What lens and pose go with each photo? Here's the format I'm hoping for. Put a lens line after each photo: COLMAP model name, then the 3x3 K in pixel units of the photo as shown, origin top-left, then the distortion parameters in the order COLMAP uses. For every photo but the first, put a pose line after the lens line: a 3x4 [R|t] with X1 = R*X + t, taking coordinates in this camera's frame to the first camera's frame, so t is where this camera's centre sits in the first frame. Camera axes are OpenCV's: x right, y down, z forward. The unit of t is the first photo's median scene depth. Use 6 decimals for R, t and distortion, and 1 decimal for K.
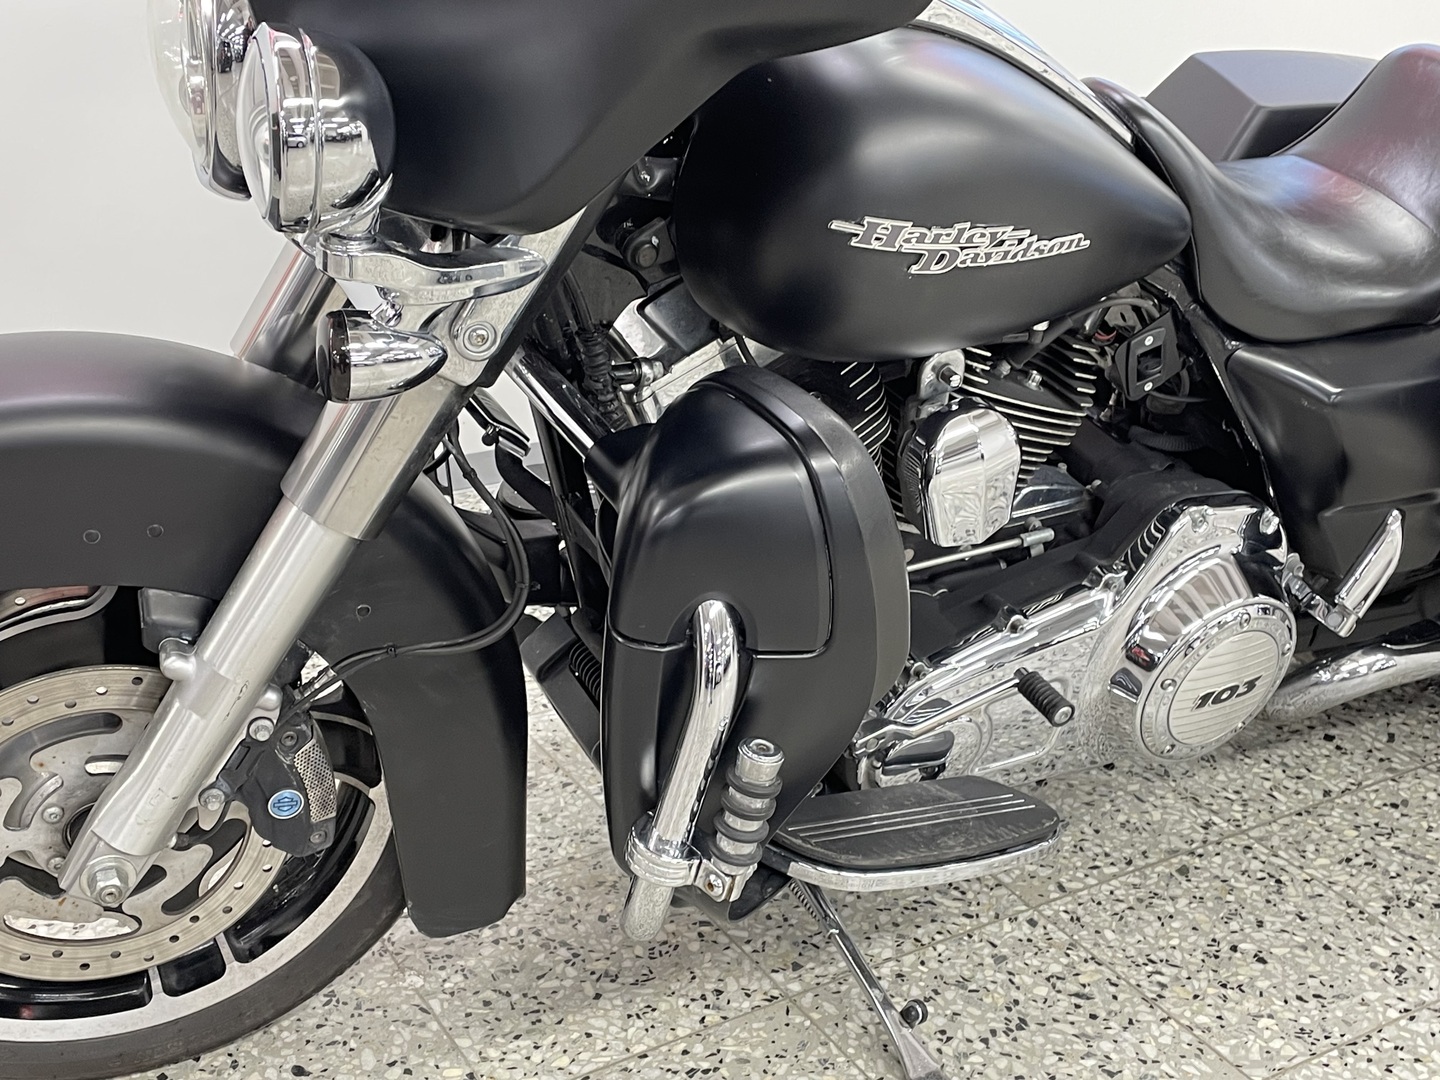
lens RADIAL K [[1803.9, 0, 720.4], [0, 1803.9, 556.8], [0, 0, 1]] dist [0.070813, -0.080264]
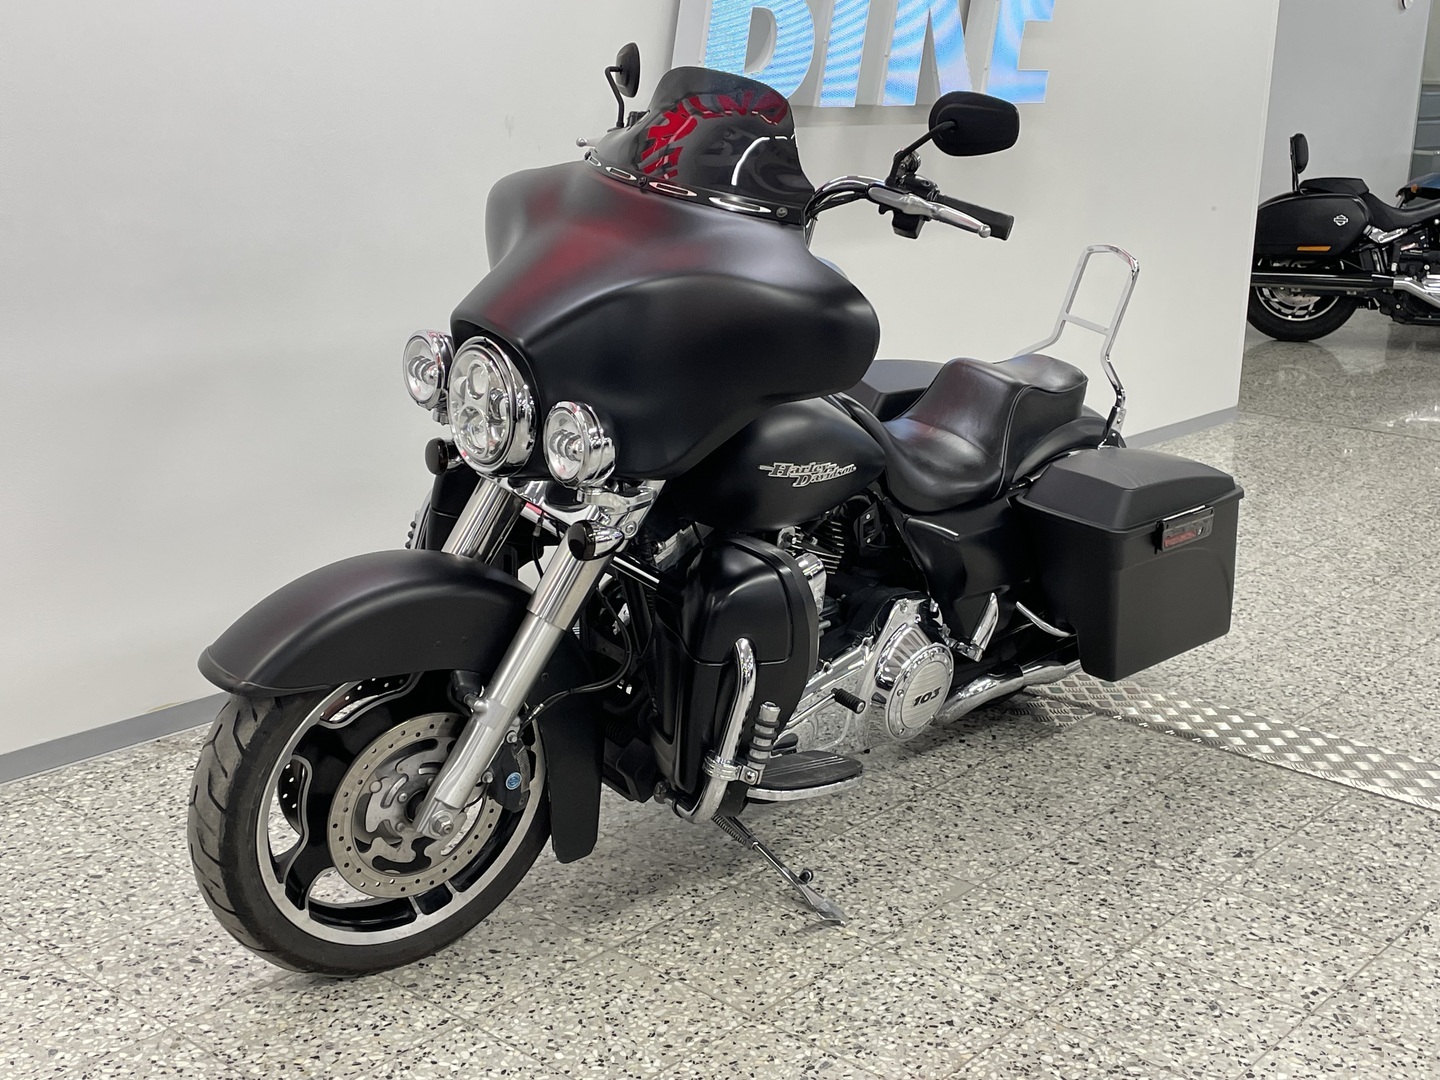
lens RADIAL K [[1791.9, 0, 737.3], [0, 1791.9, 521.4], [0, 0, 1]] dist [0.084700, -0.101245]
pose [[0.952837, -0.084521, 0.291474, -0.455705], [0.129936, 0.981570, -0.140132, 0.136532], [-0.274258, 0.171396, 0.946259, -0.779320]]
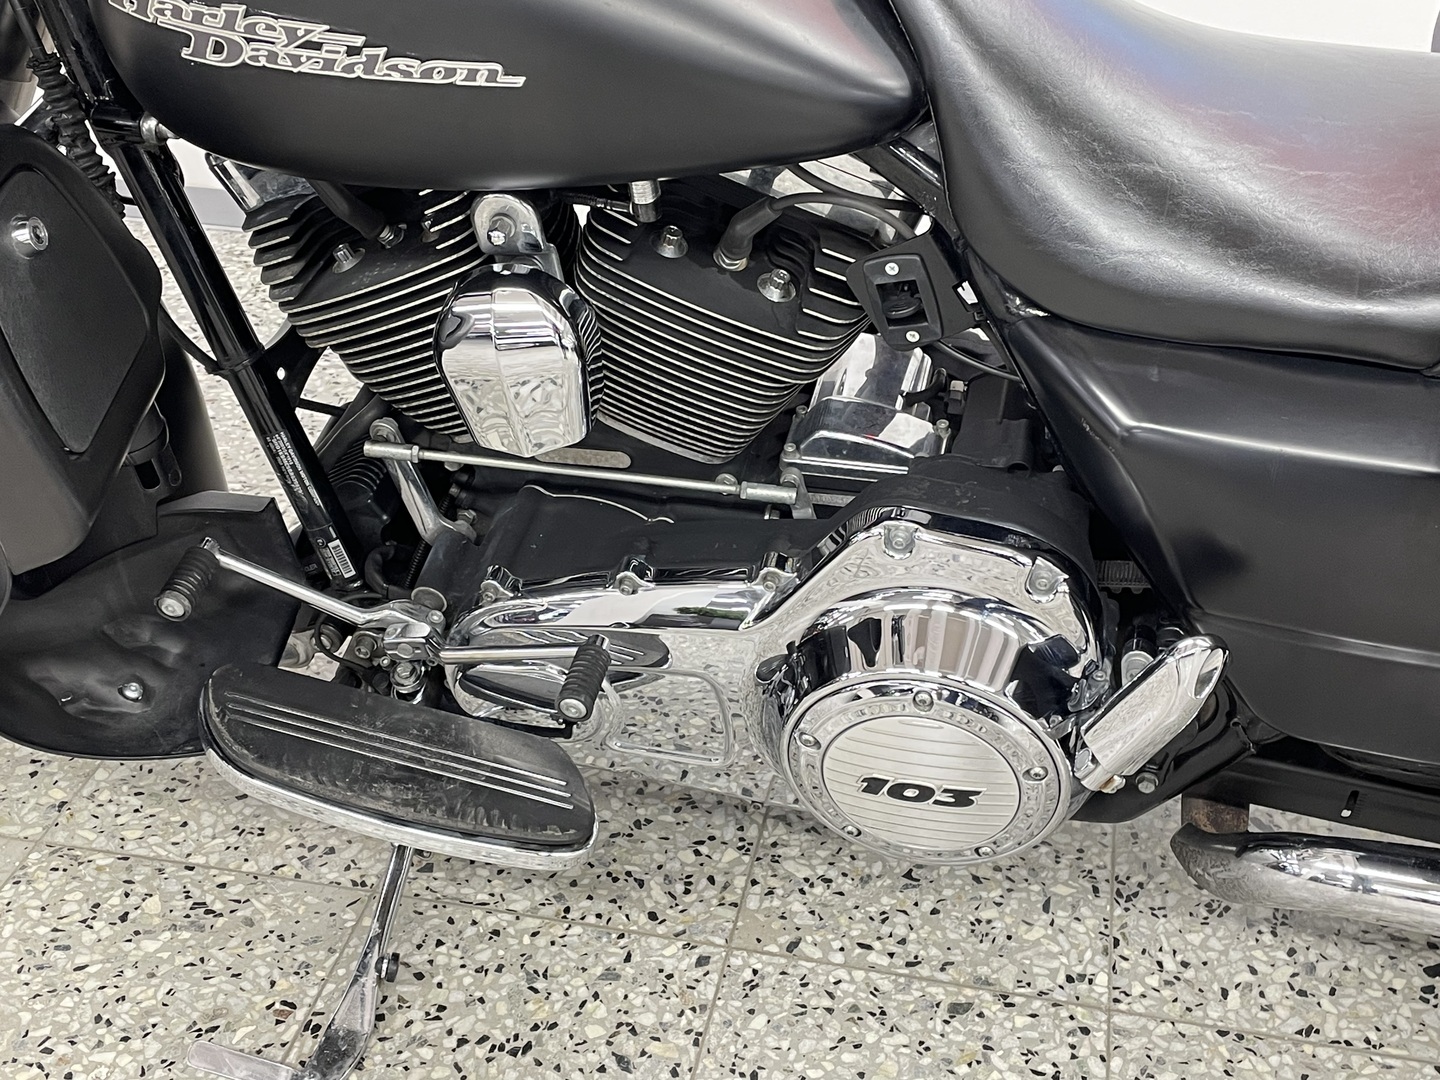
lens RADIAL K [[1791.9, 0, 737.3], [0, 1791.9, 521.4], [0, 0, 1]] dist [0.084700, -0.101245]
pose [[0.732334, 0.336666, -0.591898, 0.623145], [-0.273993, 0.941447, 0.196485, -0.145165], [0.623390, 0.018283, 0.781697, 0.423749]]
